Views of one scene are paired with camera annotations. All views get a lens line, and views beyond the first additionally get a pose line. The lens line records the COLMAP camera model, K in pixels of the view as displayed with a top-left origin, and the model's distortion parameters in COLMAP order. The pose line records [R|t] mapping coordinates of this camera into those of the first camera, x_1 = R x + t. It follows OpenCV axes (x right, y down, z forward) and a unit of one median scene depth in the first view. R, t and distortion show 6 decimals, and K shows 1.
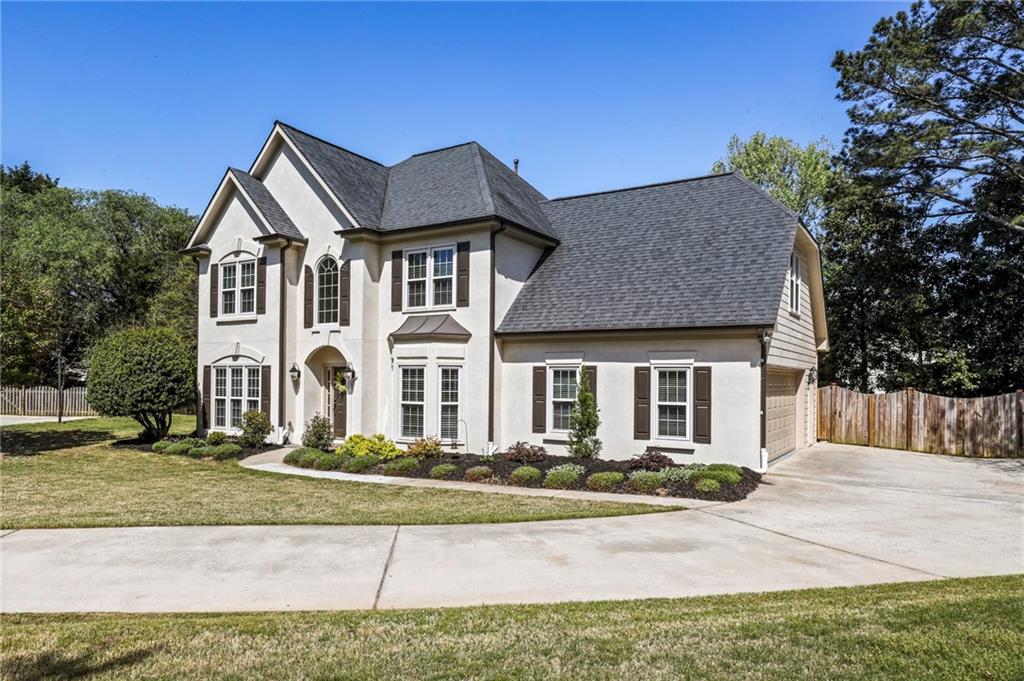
lens RADIAL K [[659.3, 0, 486.6], [0, 659.3, 368.8], [0, 0, 1]] dist [0.000503, 0.004303]
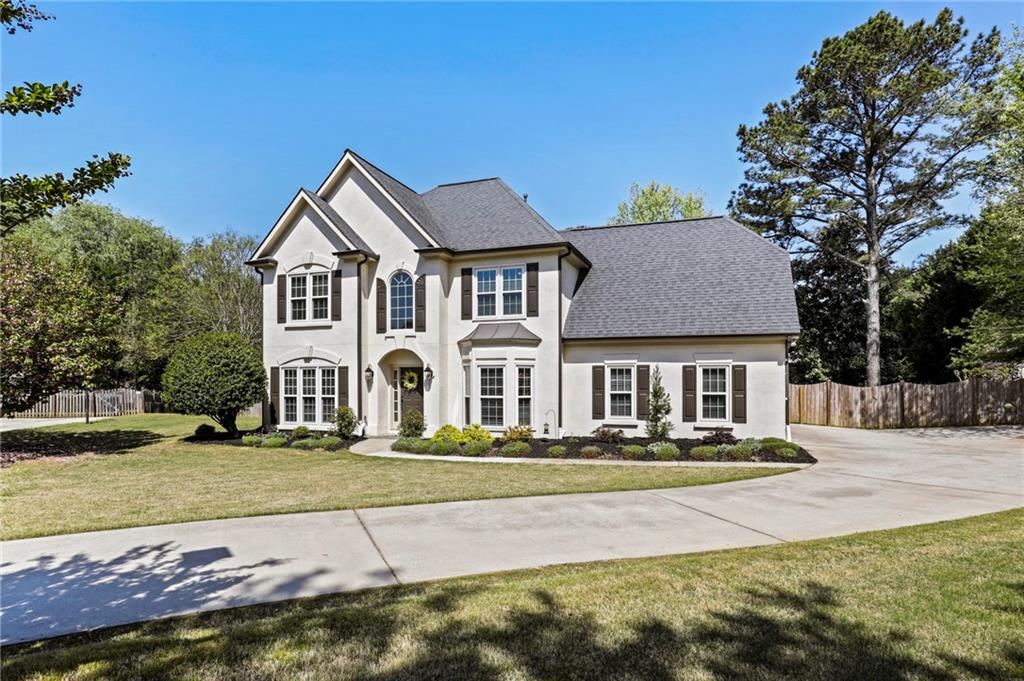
lens RADIAL K [[568.2, 0, 495.3], [0, 568.2, 374.3], [0, 0, 1]] dist [-0.008967, -0.000639]
pose [[0.977759, -0.008610, 0.209554, -0.299881], [0.006904, 0.999937, 0.008876, 0.001469], [-0.209617, -0.007232, 0.977757, -0.002306]]
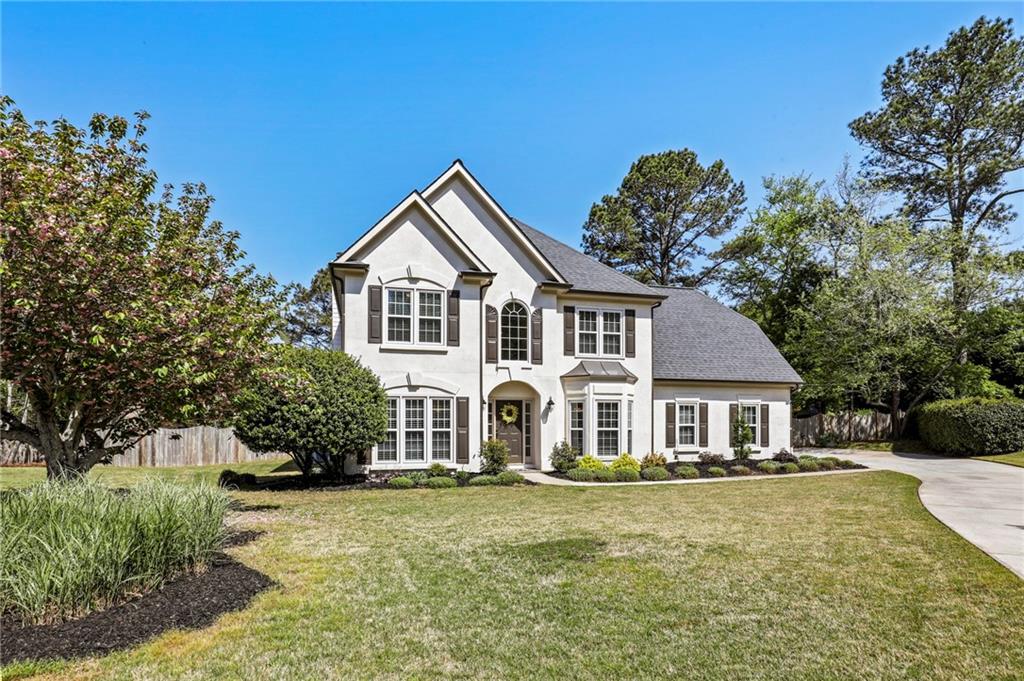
lens RADIAL K [[564.1, 0, 509.1], [0, 564.1, 415.9], [0, 0, 1]] dist [-0.002591, -0.002419]
pose [[0.677761, 0.000466, 0.735282, -0.983562], [-0.008964, 0.999931, 0.007629, 0.017945], [-0.735228, -0.011762, 0.677718, 0.370836]]
